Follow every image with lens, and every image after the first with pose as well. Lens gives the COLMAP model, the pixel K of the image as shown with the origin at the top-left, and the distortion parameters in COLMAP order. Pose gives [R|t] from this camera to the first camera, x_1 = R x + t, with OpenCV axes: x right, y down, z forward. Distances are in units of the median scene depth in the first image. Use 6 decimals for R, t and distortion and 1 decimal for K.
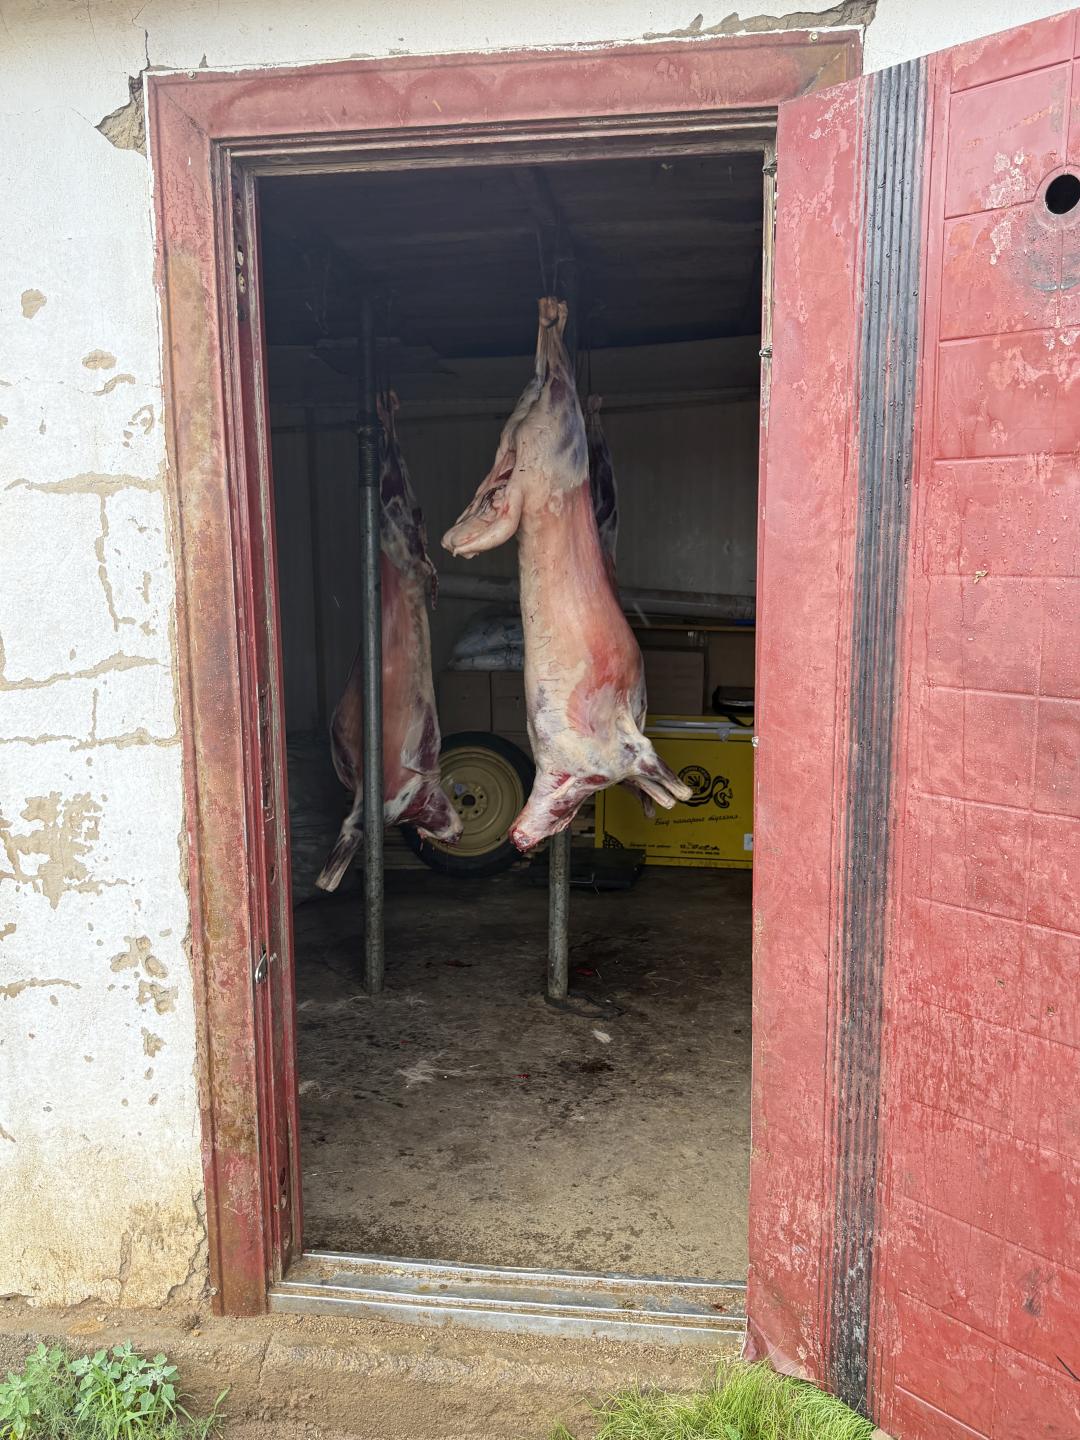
lens RADIAL K [[1222.4, 0, 543.0], [0, 1222.4, 677.7], [0, 0, 1]] dist [0.091298, -0.112810]
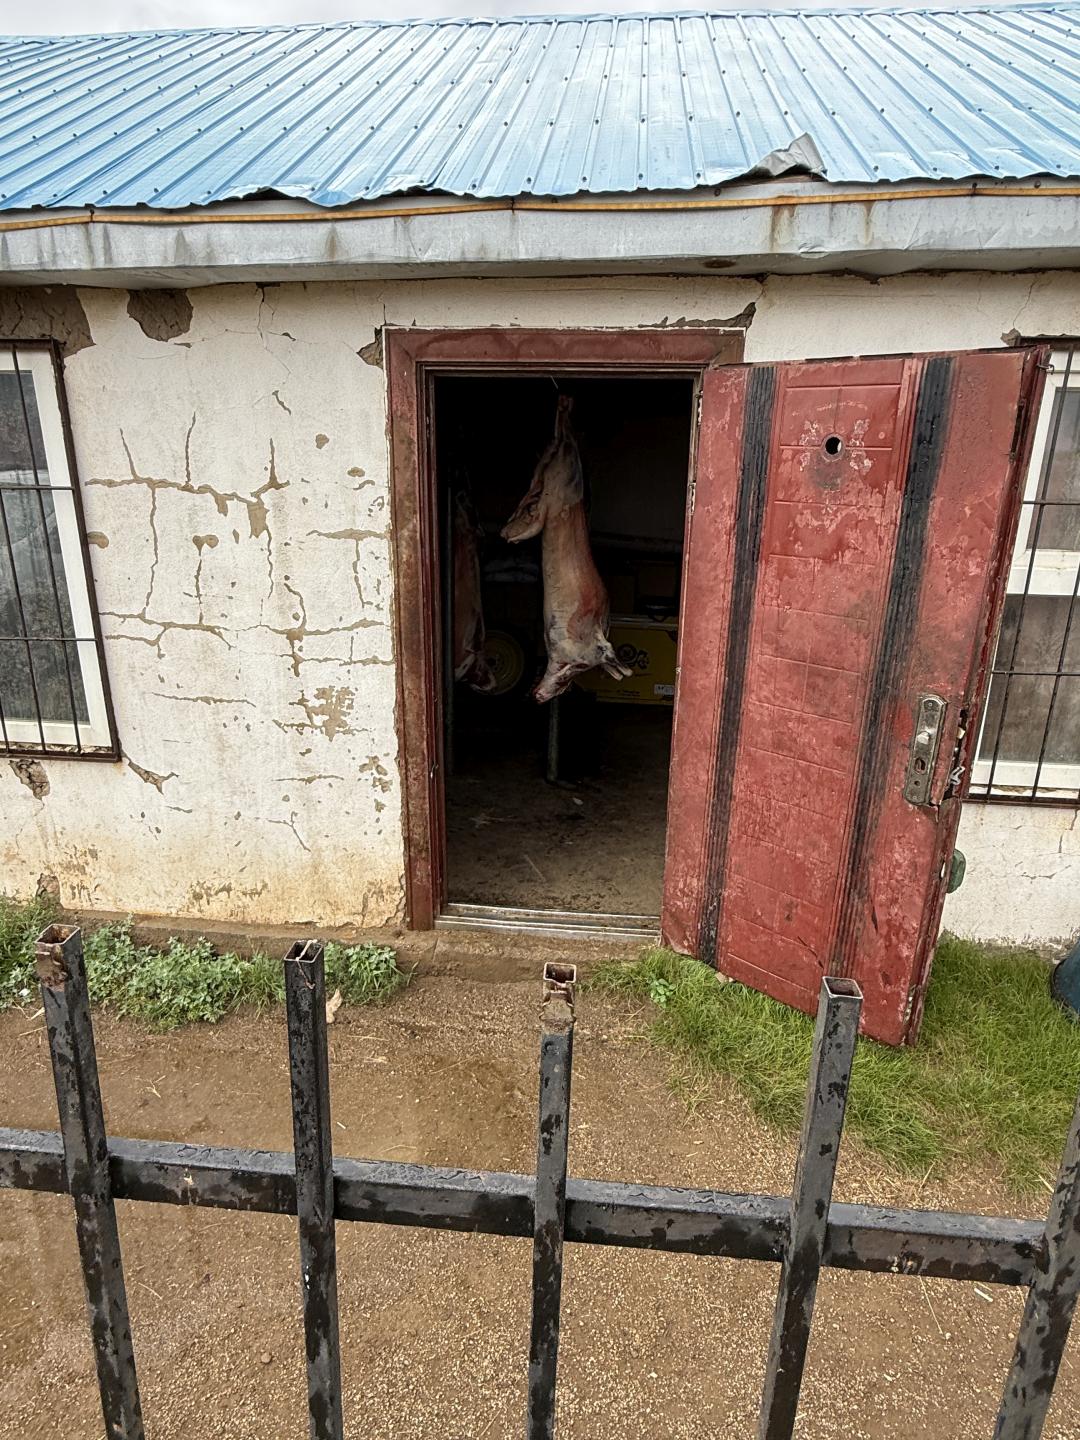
lens RADIAL K [[857.8, 0, 543.2], [0, 857.8, 670.5], [0, 0, 1]] dist [0.000488, 0.000580]
pose [[0.998670, 0.014491, 0.049475, -0.118542], [-0.021394, 0.989637, 0.141989, -0.138439], [-0.046904, -0.142859, 0.988631, -0.396061]]
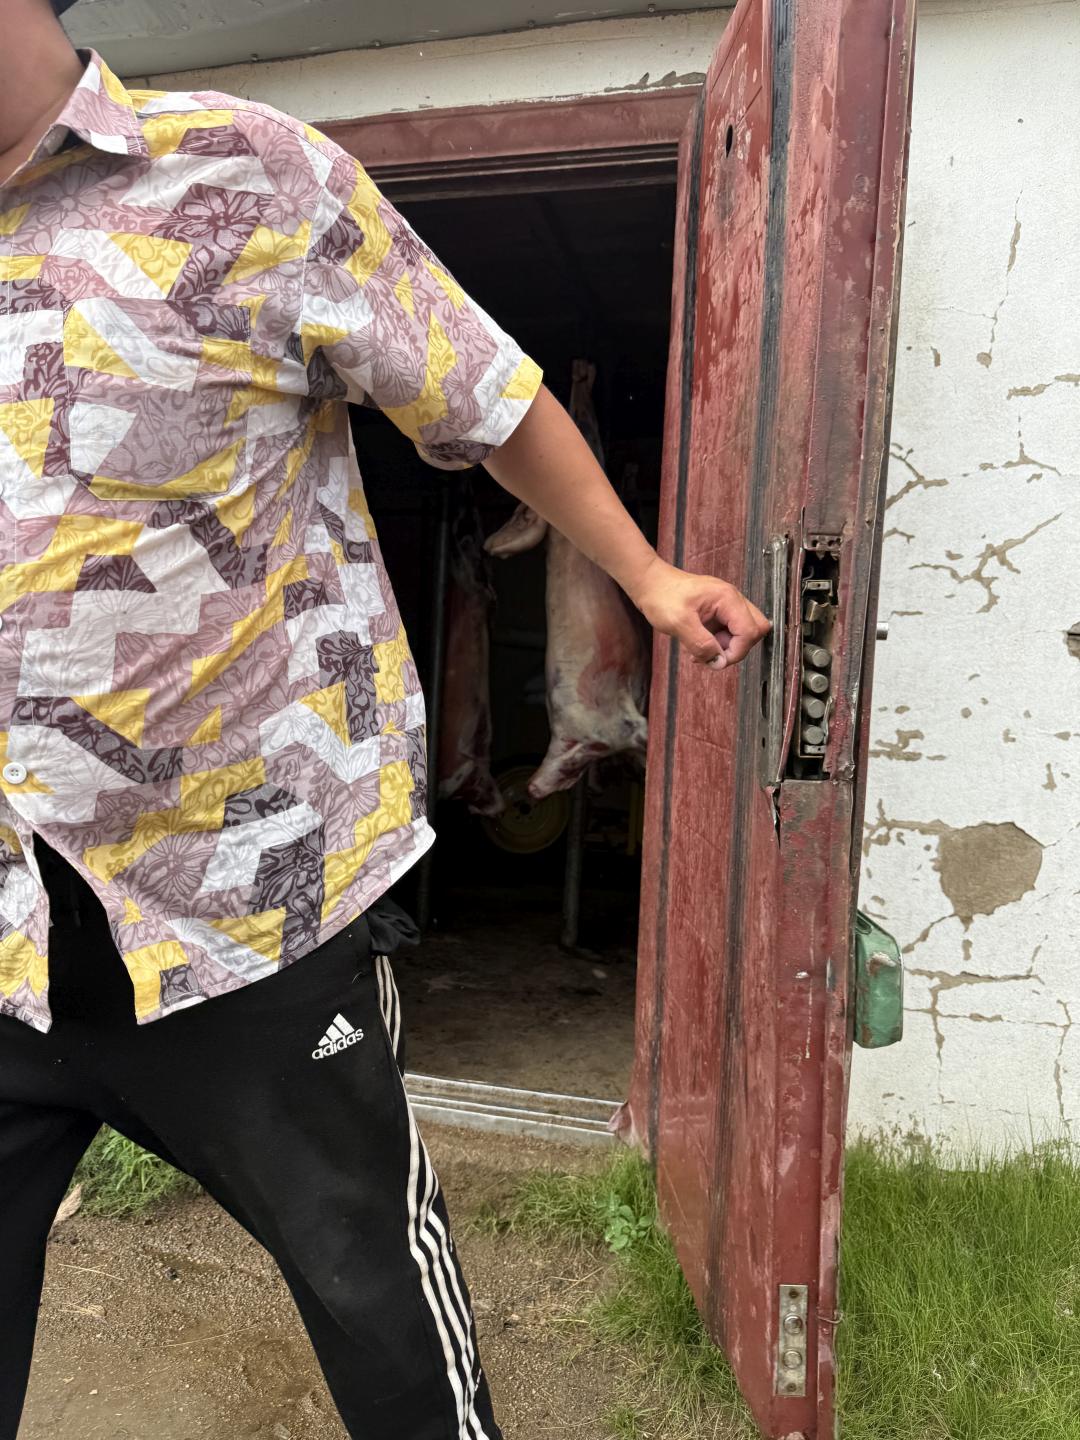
lens RADIAL K [[1024.1, 0, 556.8], [0, 1024.1, 696.2], [0, 0, 1]] dist [0.035819, -0.016070]
pose [[0.993974, 0.053241, -0.095820, 0.149718], [-0.062114, 0.993807, -0.092136, 0.201244], [0.090321, 0.097532, 0.991125, -0.027772]]
